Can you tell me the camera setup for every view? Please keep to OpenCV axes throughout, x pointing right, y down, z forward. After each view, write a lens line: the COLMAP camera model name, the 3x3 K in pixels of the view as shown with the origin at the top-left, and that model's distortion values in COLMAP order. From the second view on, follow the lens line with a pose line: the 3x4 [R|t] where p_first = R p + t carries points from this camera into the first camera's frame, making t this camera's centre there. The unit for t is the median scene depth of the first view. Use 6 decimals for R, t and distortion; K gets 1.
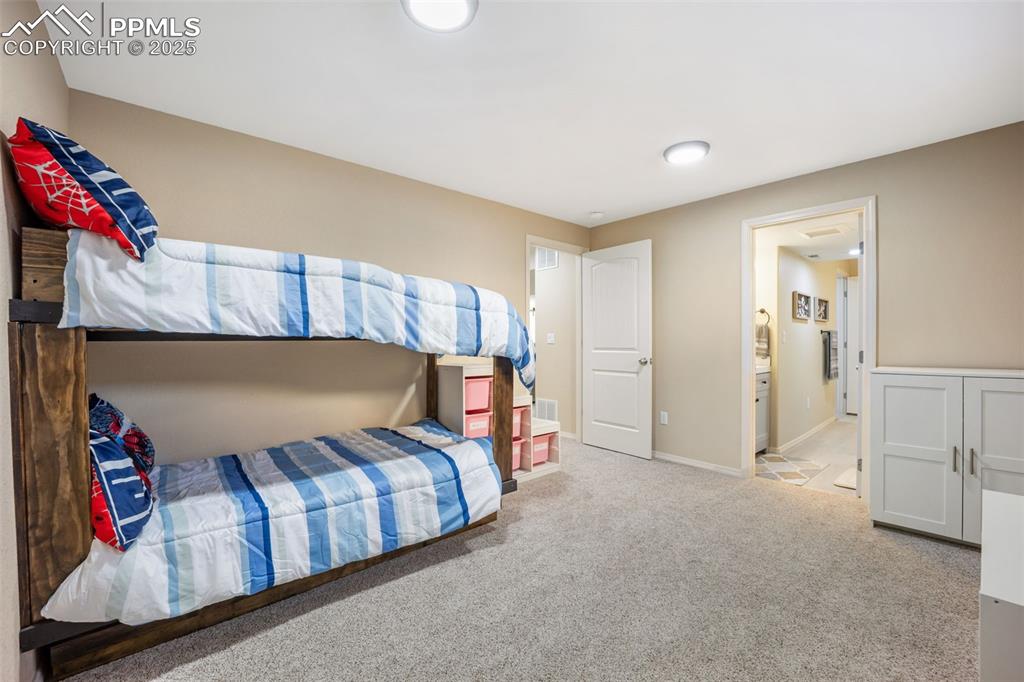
lens RADIAL K [[417.9, 0, 512.0], [0, 417.9, 341.0], [0, 0, 1]] dist [-0.023260, 0.000427]
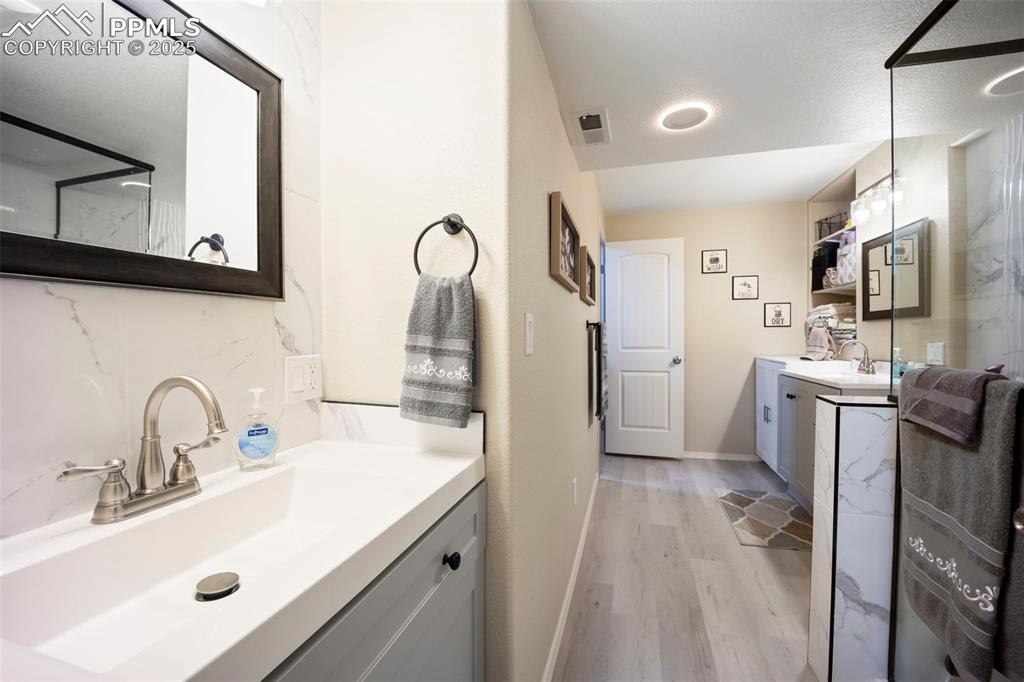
lens RADIAL K [[417.9, 0, 512.0], [0, 417.9, 341.0], [0, 0, 1]] dist [-0.023260, 0.000427]
pose [[0.844319, -0.007589, 0.535787, 0.509815], [0.007064, 0.999970, 0.003032, -0.005230], [-0.535794, 0.001225, 0.844348, 0.788550]]
